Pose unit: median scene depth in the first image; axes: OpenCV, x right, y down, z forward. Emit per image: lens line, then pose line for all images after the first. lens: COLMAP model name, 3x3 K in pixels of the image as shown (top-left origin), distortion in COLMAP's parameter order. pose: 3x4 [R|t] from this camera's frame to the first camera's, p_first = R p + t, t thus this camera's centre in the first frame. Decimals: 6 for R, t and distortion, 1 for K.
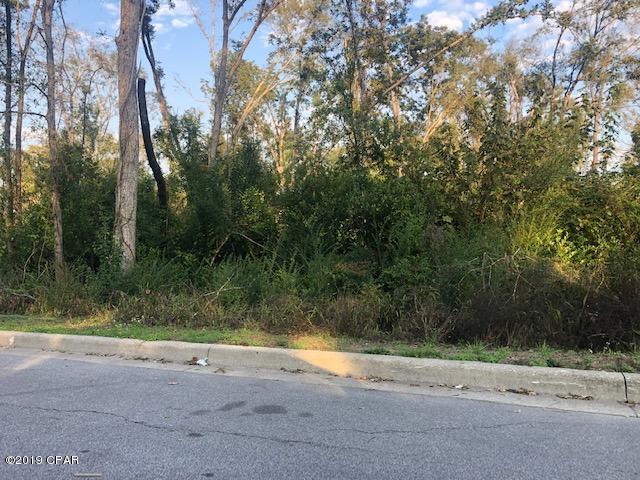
lens RADIAL K [[515.8, 0, 320.0], [0, 515.8, 240.0], [0, 0, 1]] dist [0.000554, 0.008213]
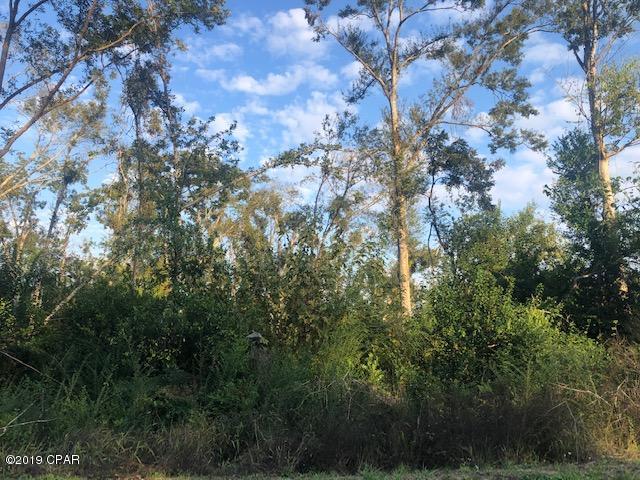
lens RADIAL K [[515.8, 0, 320.0], [0, 515.8, 240.0], [0, 0, 1]] dist [0.000554, 0.008213]
pose [[0.878509, 0.124172, 0.461306, -0.061310], [-0.013903, 0.971865, -0.235126, 0.001154], [-0.477524, 0.200147, 0.855519, 0.021187]]
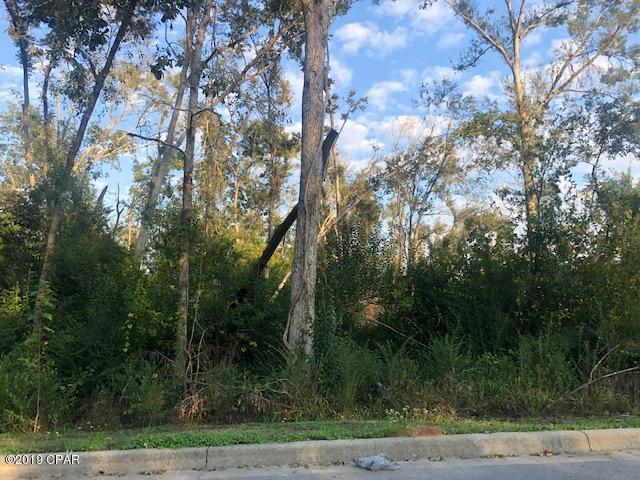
lens RADIAL K [[515.8, 0, 320.0], [0, 515.8, 240.0], [0, 0, 1]] dist [0.000554, 0.008213]
pose [[0.861796, 0.078078, 0.501211, -0.211467], [0.009328, 0.985476, -0.169556, 0.002047], [-0.507170, 0.150798, 0.848551, 0.087114]]
